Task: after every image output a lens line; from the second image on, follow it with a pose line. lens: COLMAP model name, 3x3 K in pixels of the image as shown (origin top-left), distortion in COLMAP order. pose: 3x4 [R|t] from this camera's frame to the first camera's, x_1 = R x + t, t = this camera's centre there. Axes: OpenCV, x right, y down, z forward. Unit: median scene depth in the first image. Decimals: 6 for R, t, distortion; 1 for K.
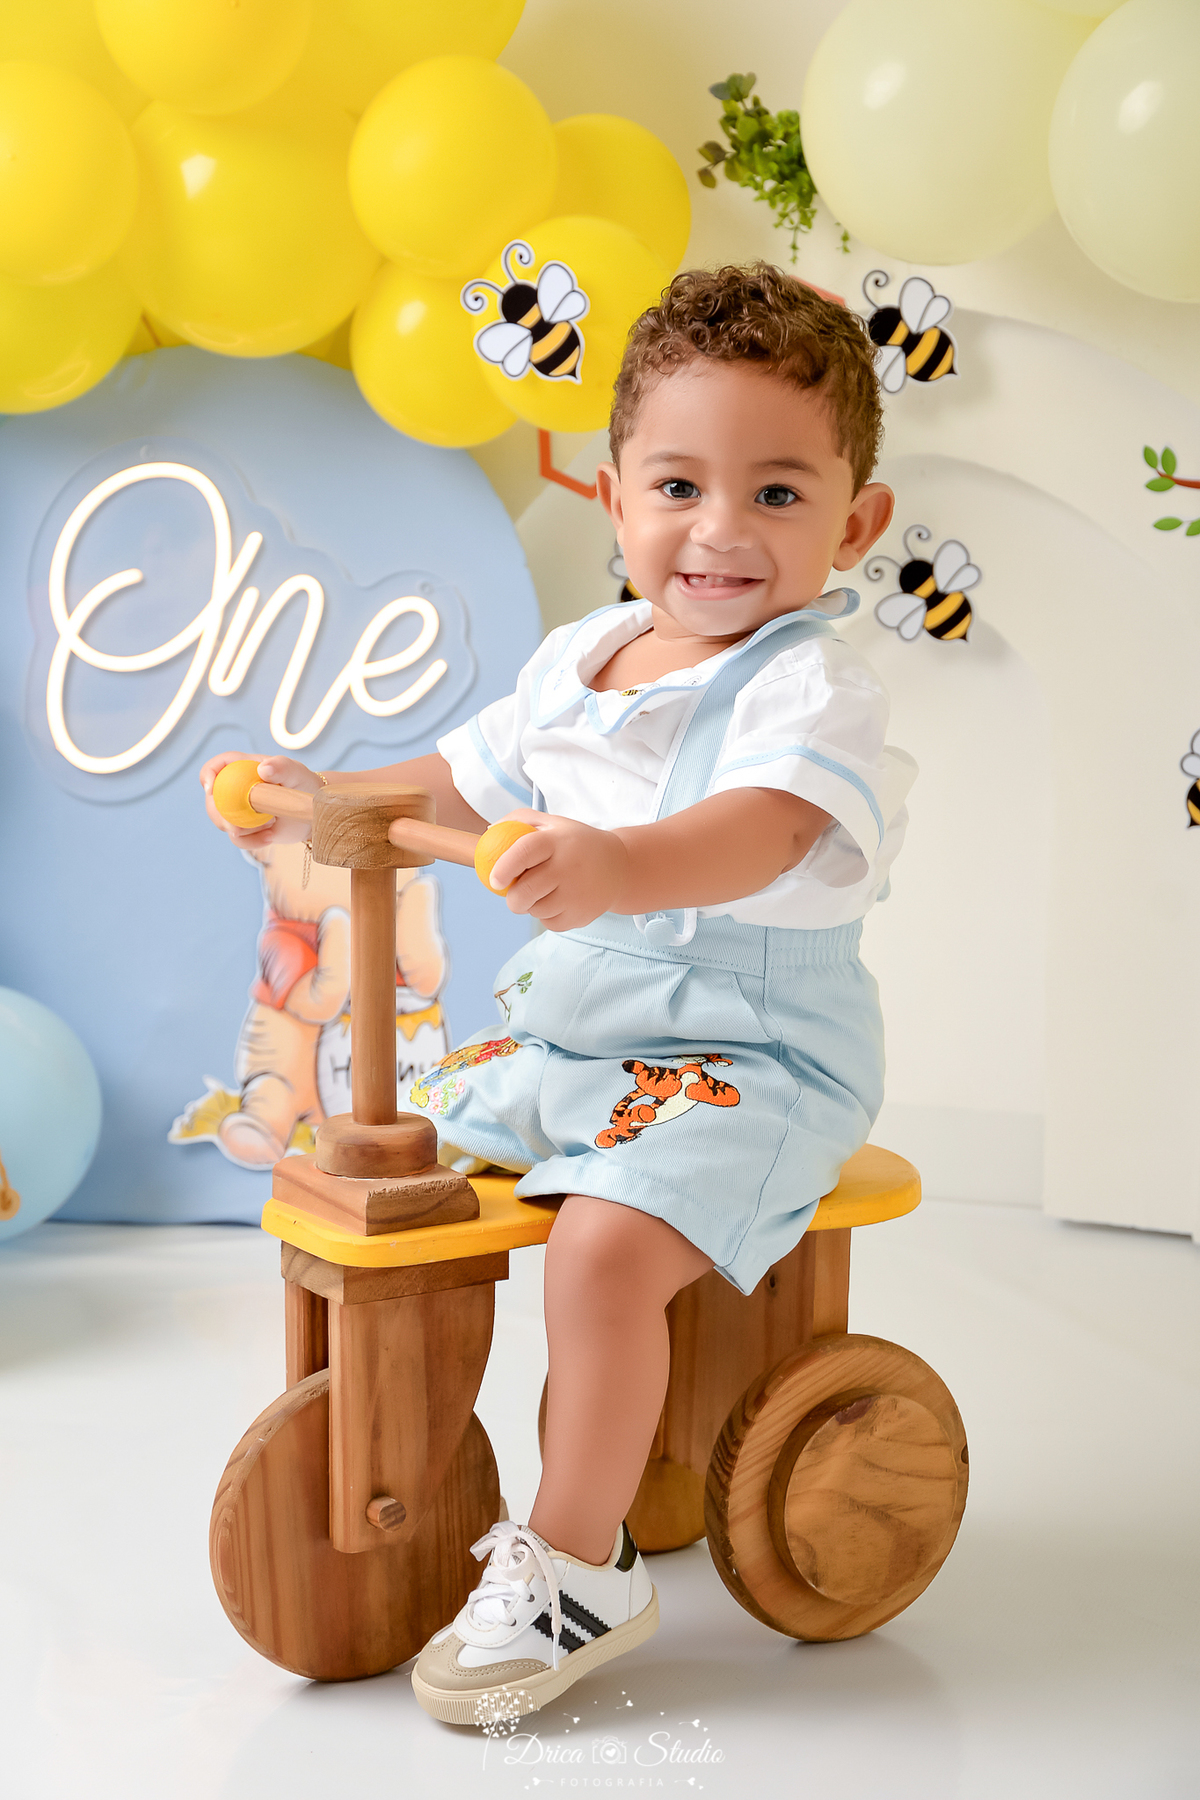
lens RADIAL K [[3512.2, 0, 586.6], [0, 3512.2, 931.8], [0, 0, 1]] dist [0.327531, 0.252193]
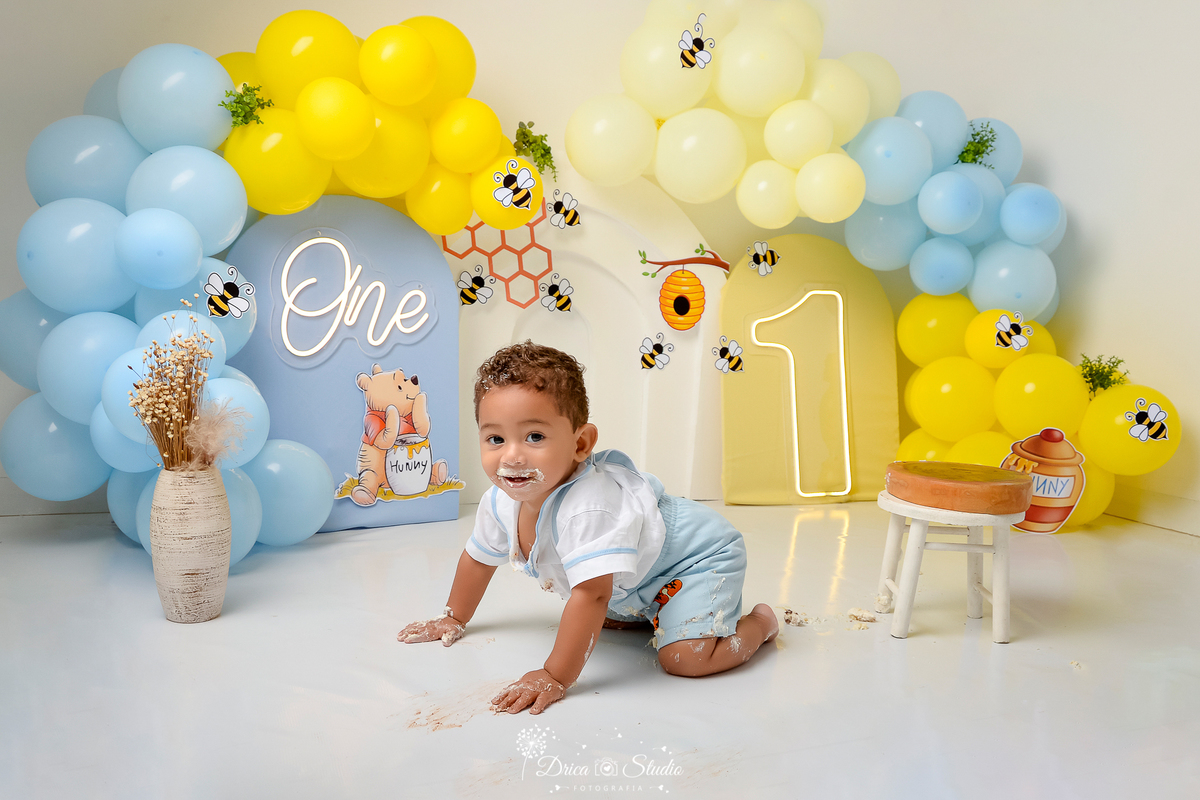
lens RADIAL K [[973.7, 0, 597.7], [0, 973.7, 422.5], [0, 0, 1]] dist [-0.154831, 0.134545]
pose [[0.771443, -0.049157, 0.634397, -0.419412], [0.073611, 0.997212, -0.012242, 0.026857], [-0.632026, 0.056142, 0.772911, 0.337906]]
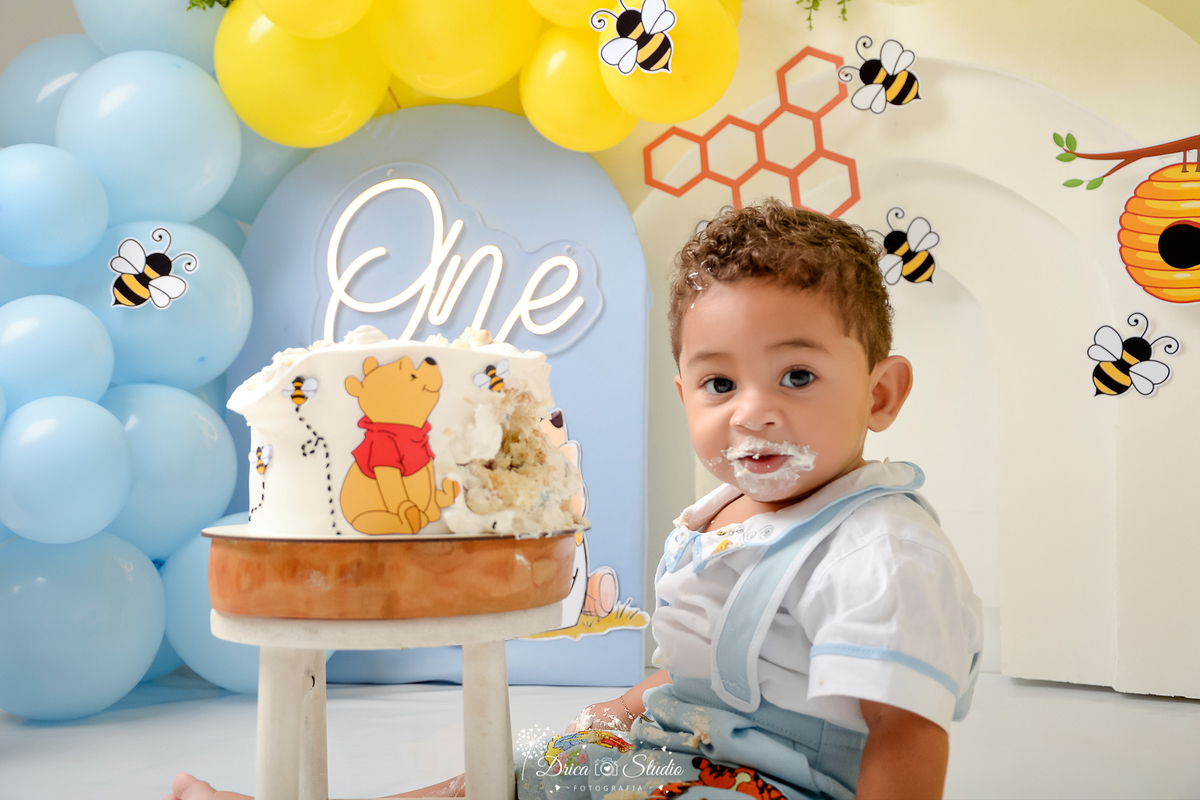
lens RADIAL K [[1565.0, 0, 594.2], [0, 1565.0, 384.2], [0, 0, 1]] dist [0.029004, 0.392751]
pose [[0.998742, -0.015456, -0.047700, -0.004181], [0.006851, 0.984446, -0.175554, 0.076707], [0.049672, 0.175006, 0.983314, 0.349743]]
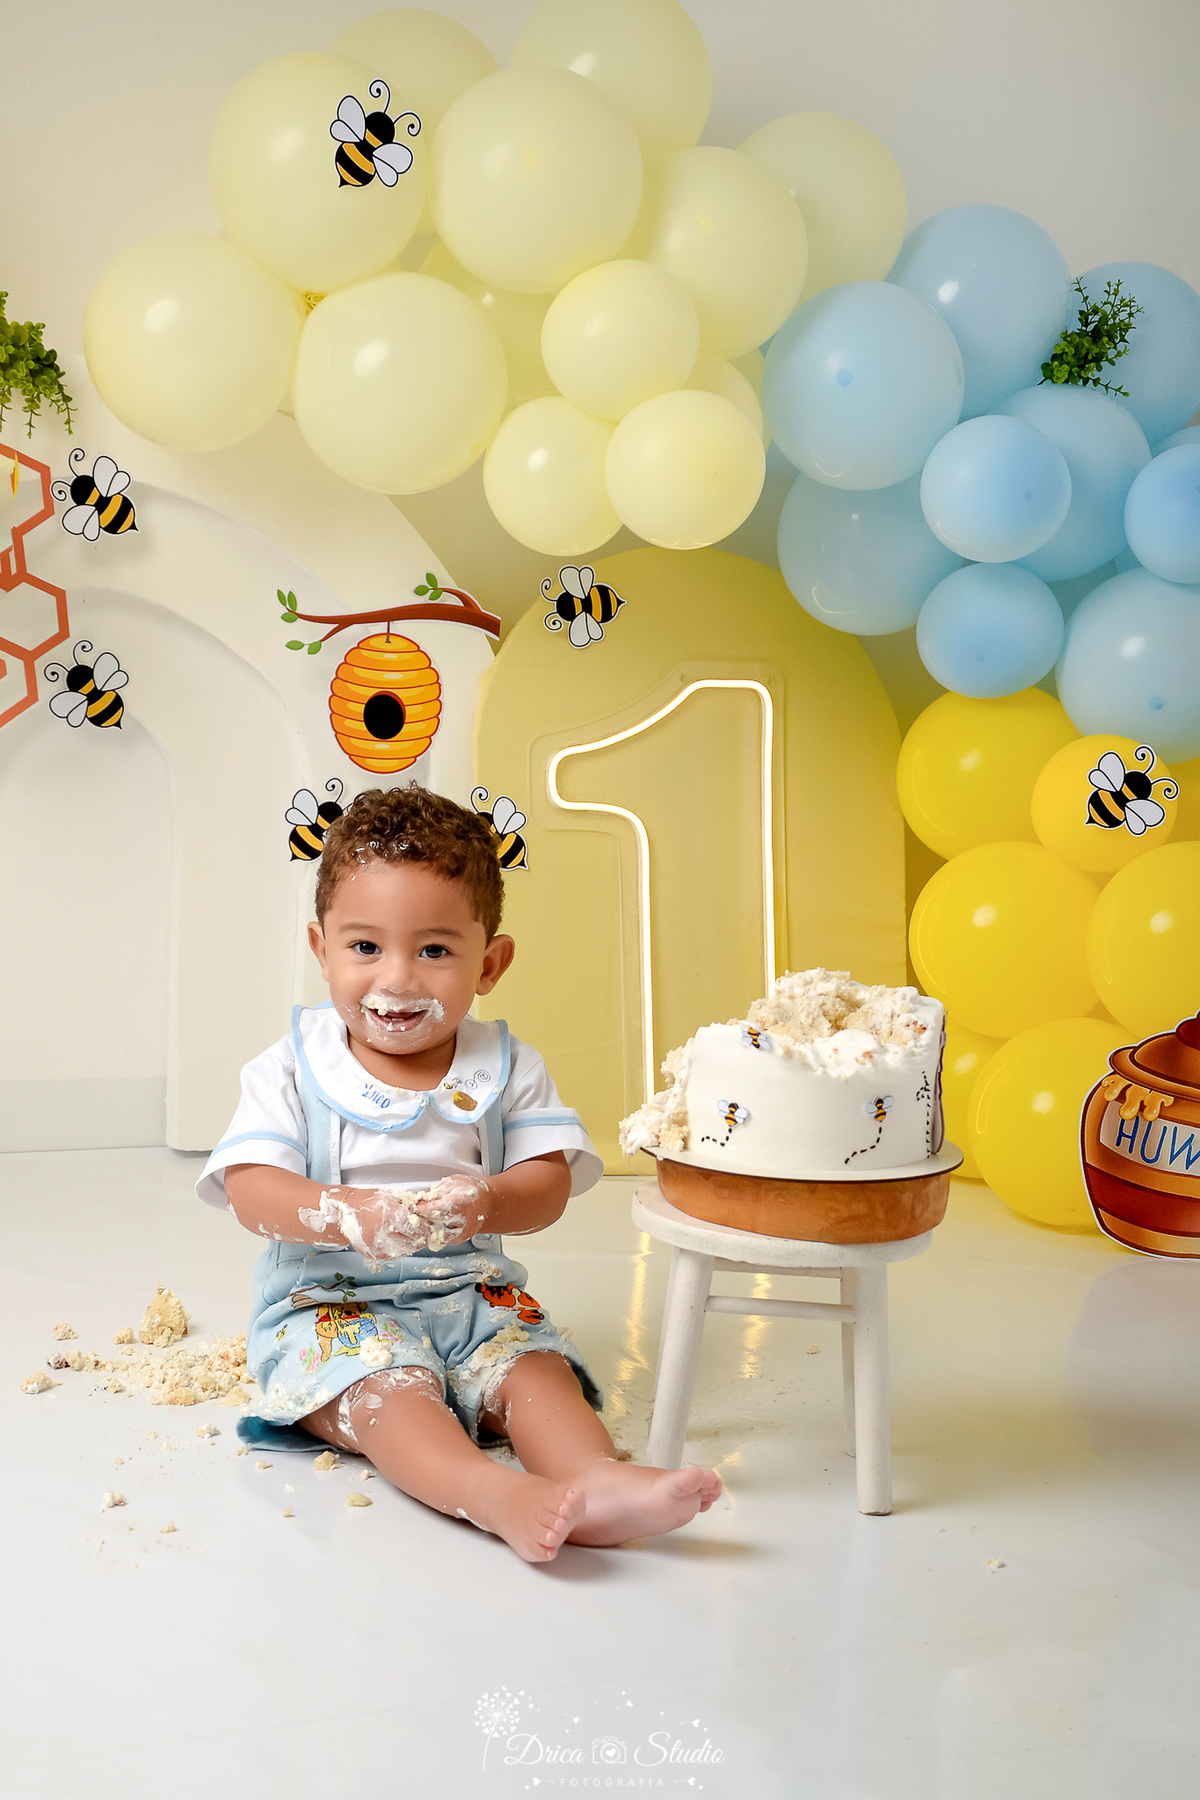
lens RADIAL K [[2631.7, 0, 580.6], [0, 2631.7, 932.2], [0, 0, 1]] dist [0.138536, 0.106438]
pose [[0.747241, -0.052326, 0.662490, -0.433205], [0.060600, 0.998107, 0.010481, -0.004800], [-0.661784, 0.032315, 0.748998, 0.138105]]
